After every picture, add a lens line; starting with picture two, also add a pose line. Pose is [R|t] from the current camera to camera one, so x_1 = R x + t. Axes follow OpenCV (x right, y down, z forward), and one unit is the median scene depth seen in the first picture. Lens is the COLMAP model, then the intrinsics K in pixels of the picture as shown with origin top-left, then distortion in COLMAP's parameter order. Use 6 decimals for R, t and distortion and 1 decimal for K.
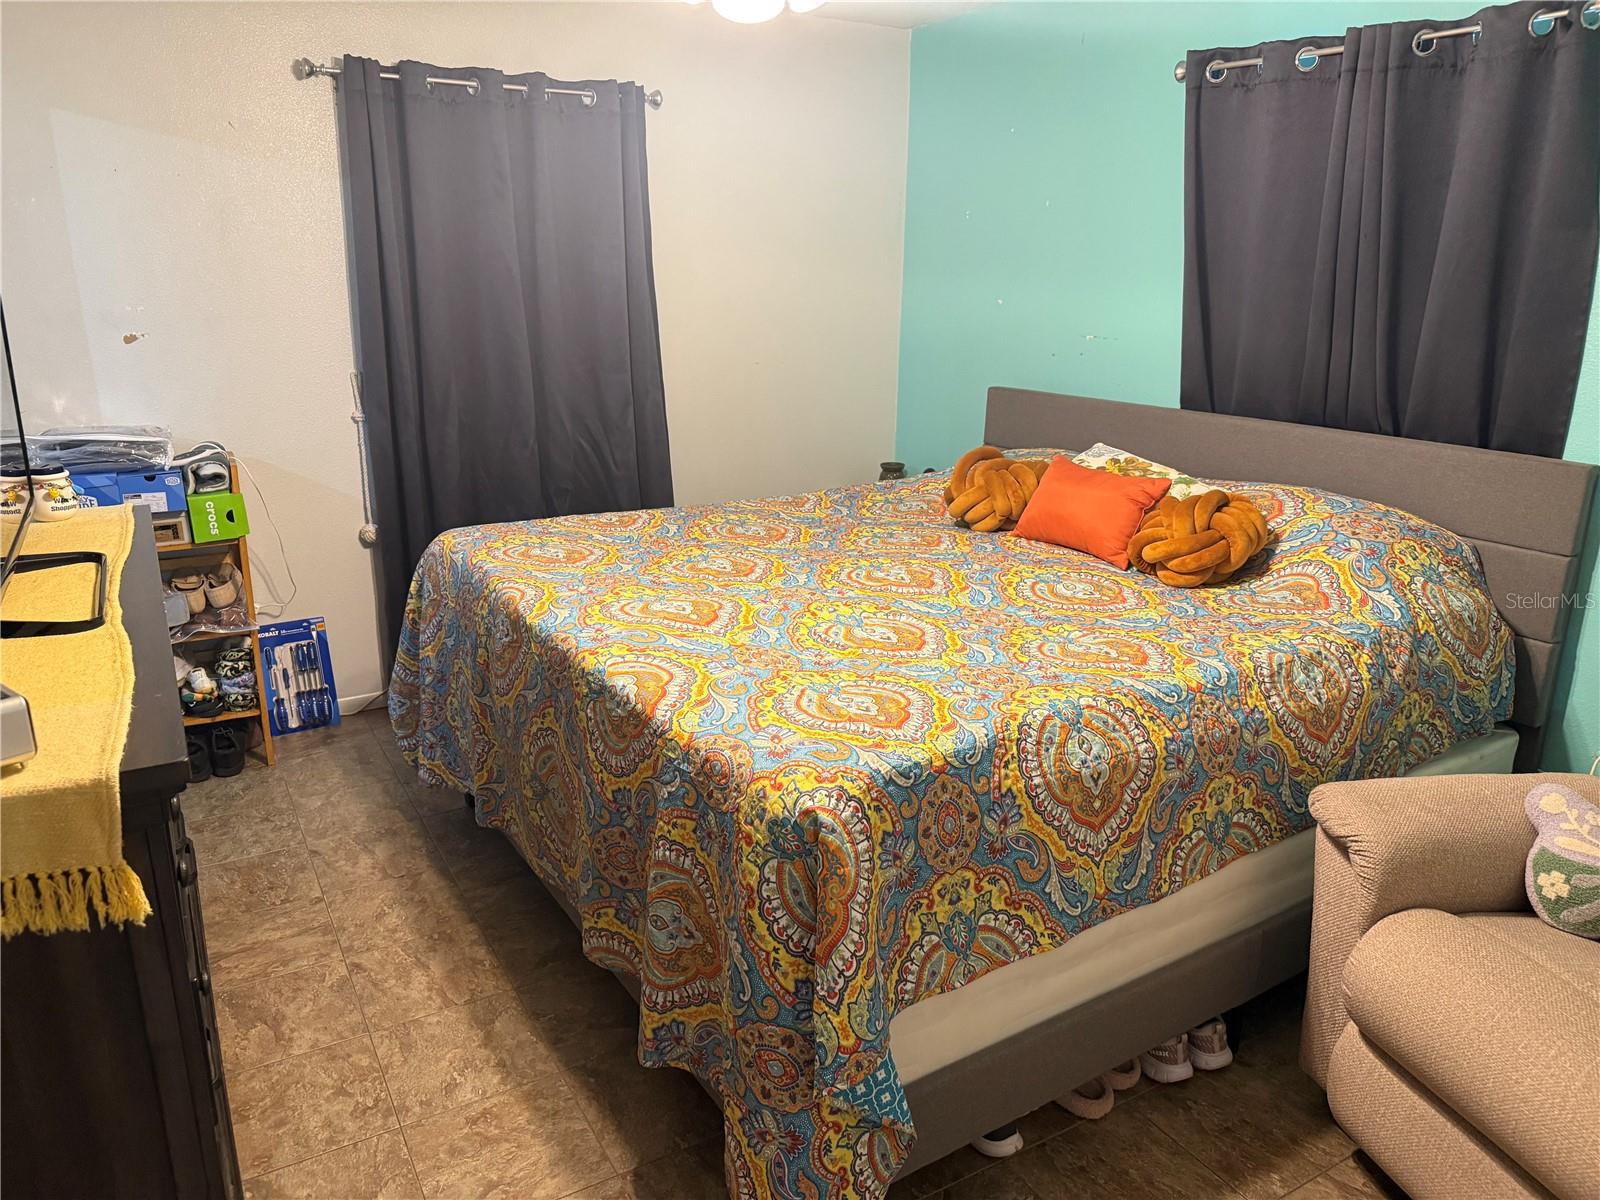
lens RADIAL K [[1132.9, 0, 800.0], [0, 1132.9, 600.0], [0, 0, 1]] dist [-0.000888, -0.006545]
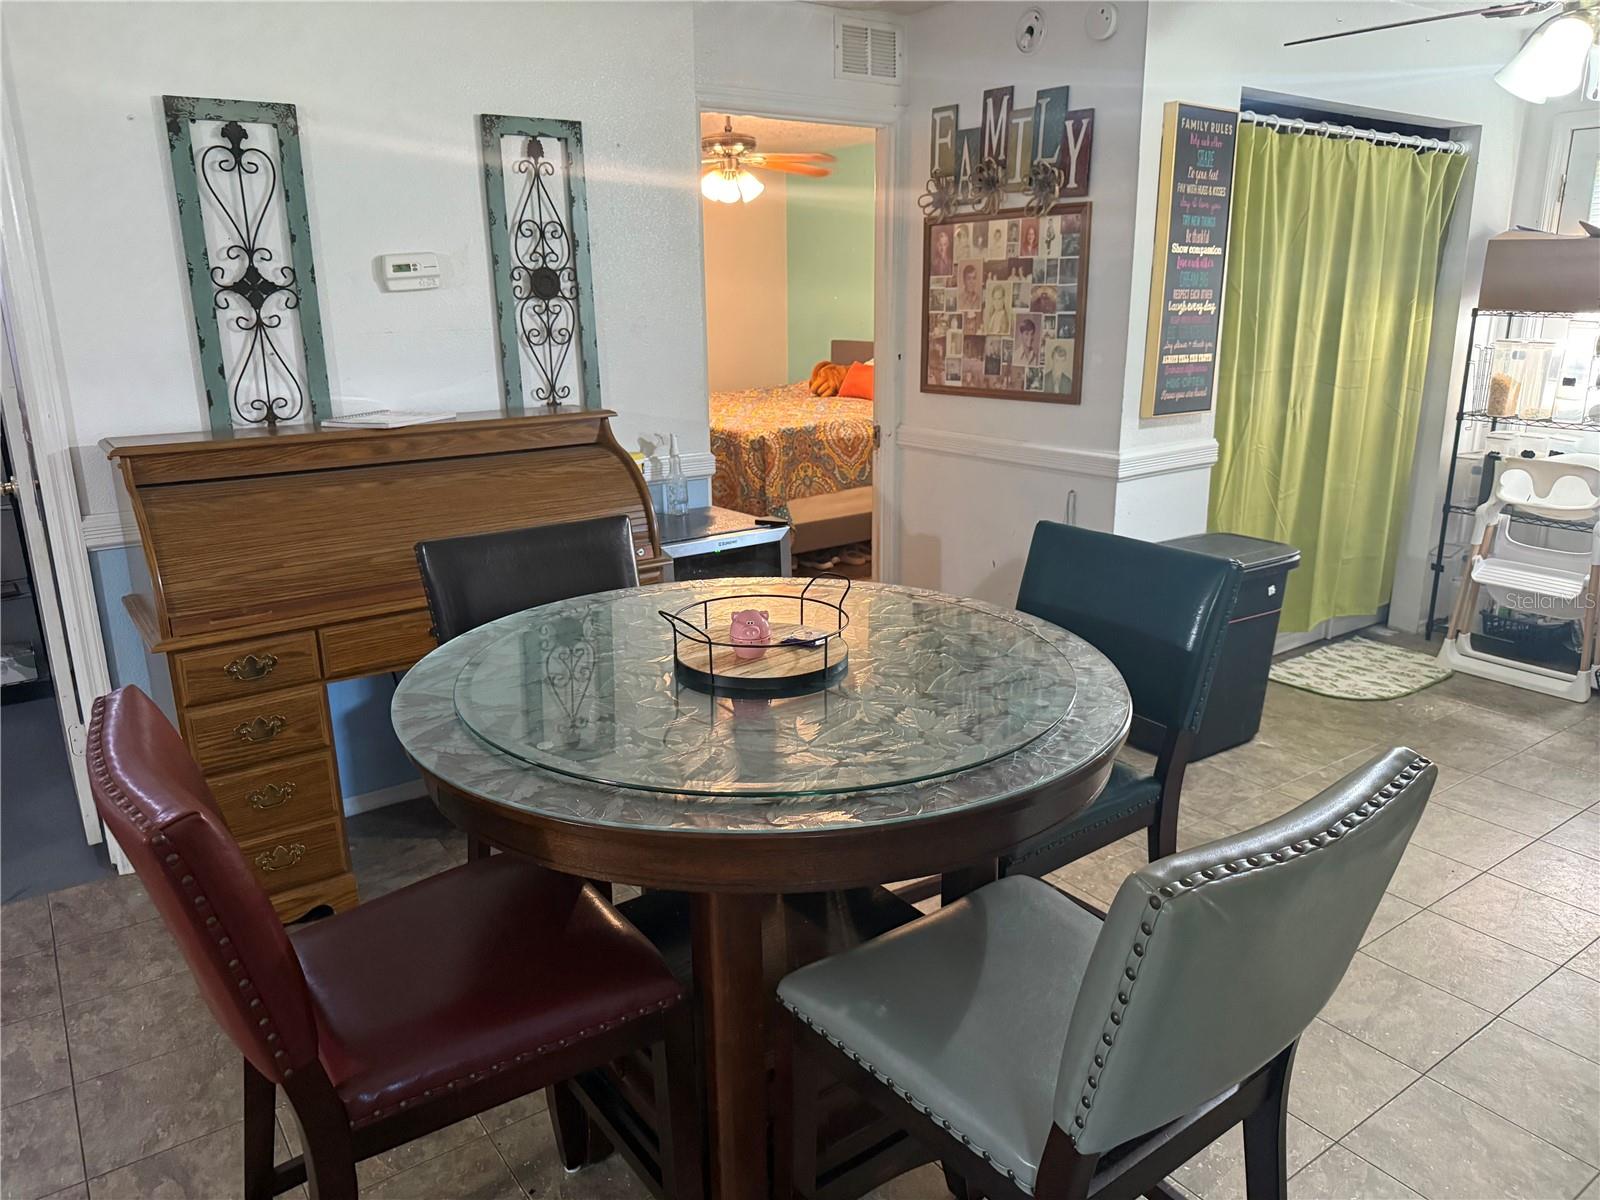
lens RADIAL K [[1143.9, 0, 758.4], [0, 1143.9, 617.9], [0, 0, 1]] dist [0.003493, -0.036284]
pose [[0.998262, -0.037627, 0.045355, -0.169189], [0.037496, 0.999290, 0.003732, 0.669242], [-0.045463, -0.002024, 0.998964, -2.333290]]
